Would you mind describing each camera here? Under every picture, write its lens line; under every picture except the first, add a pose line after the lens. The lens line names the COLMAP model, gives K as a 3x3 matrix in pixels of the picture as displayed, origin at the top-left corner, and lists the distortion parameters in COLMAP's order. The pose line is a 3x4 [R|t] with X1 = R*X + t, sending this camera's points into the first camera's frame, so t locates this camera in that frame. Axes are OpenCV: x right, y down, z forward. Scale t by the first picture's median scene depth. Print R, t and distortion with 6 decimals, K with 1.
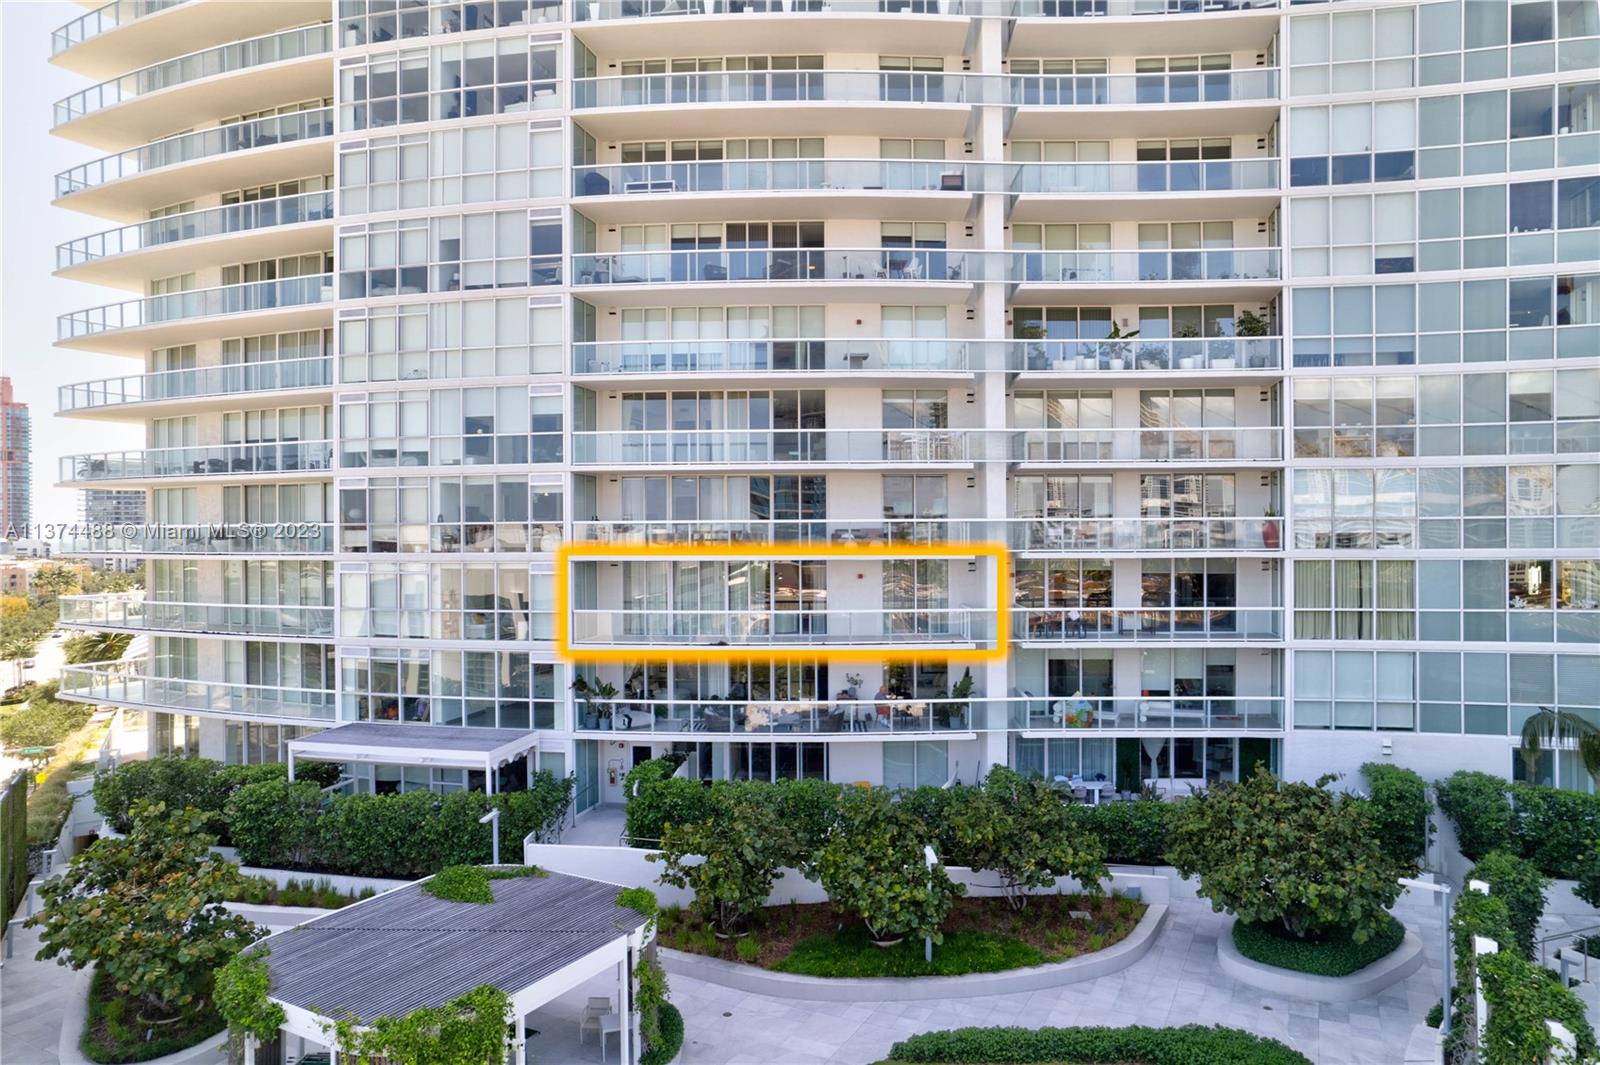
lens RADIAL K [[1030.8, 0, 787.4], [0, 1030.8, 531.9], [0, 0, 1]] dist [-0.086373, 0.080380]
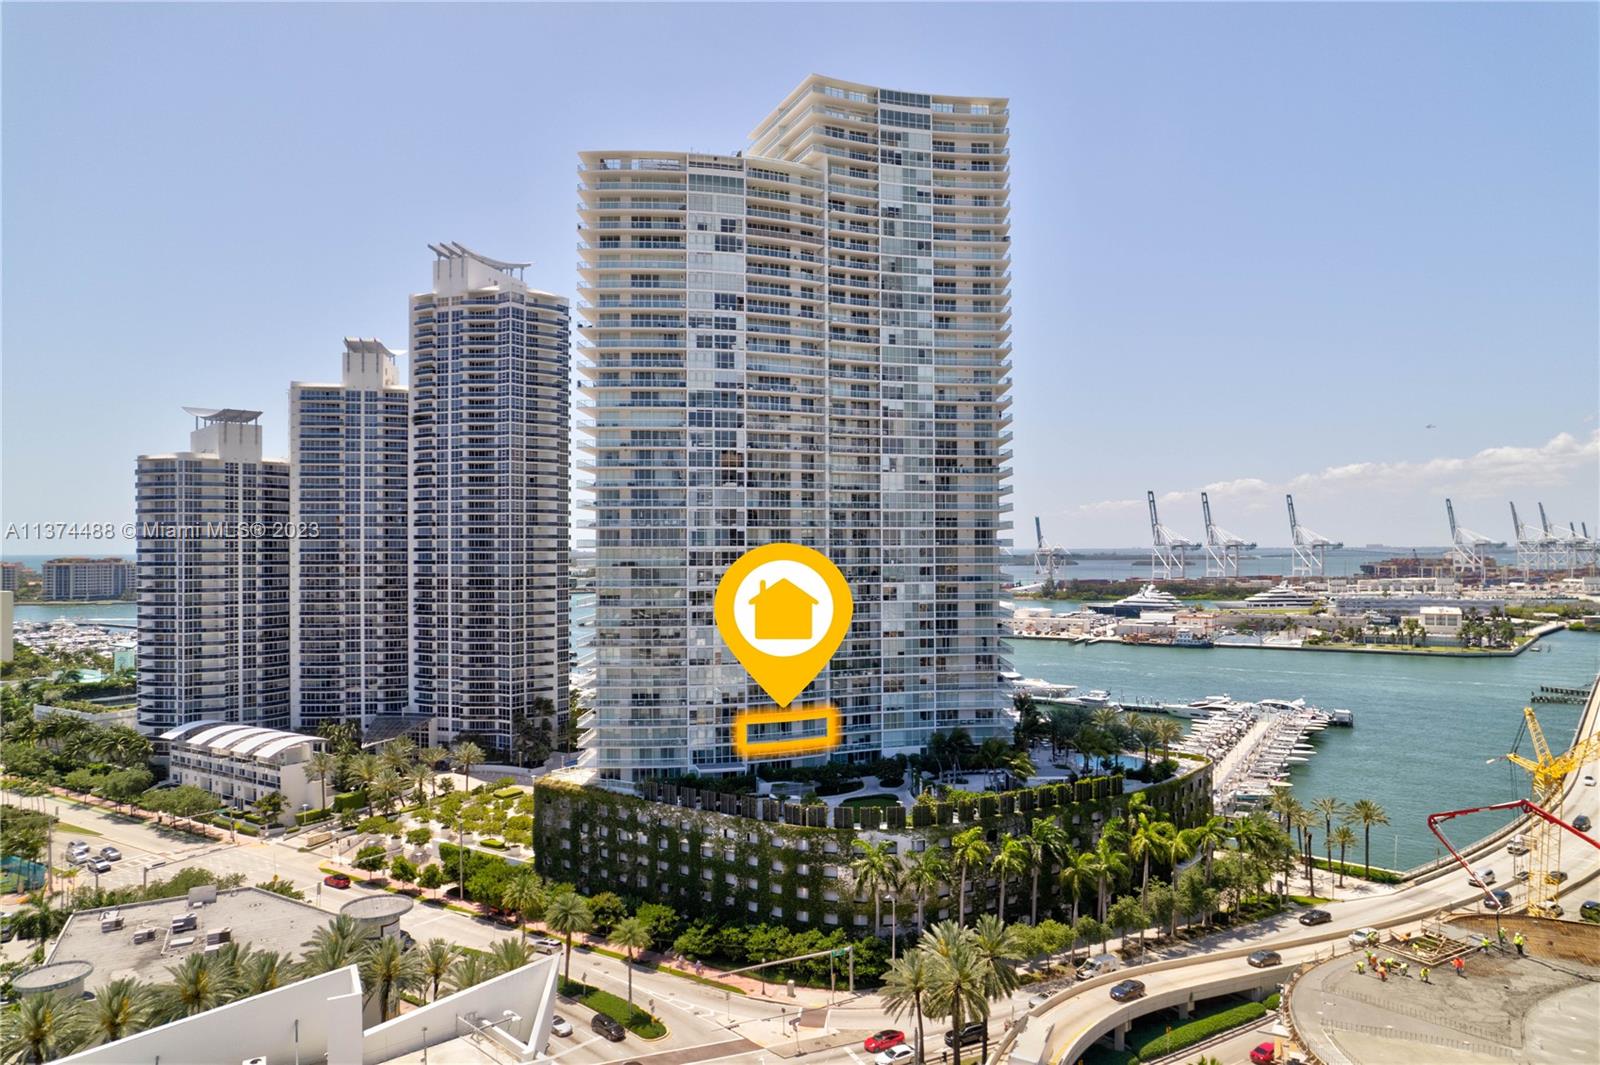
lens RADIAL K [[1030.8, 0, 787.4], [0, 1030.8, 531.9], [0, 0, 1]] dist [-0.086373, 0.080380]
pose [[0.894925, 0.006564, 0.446168, -2.132979], [0.001419, 0.999845, -0.017557, -0.760805], [-0.446214, 0.016345, 0.894777, -3.248673]]
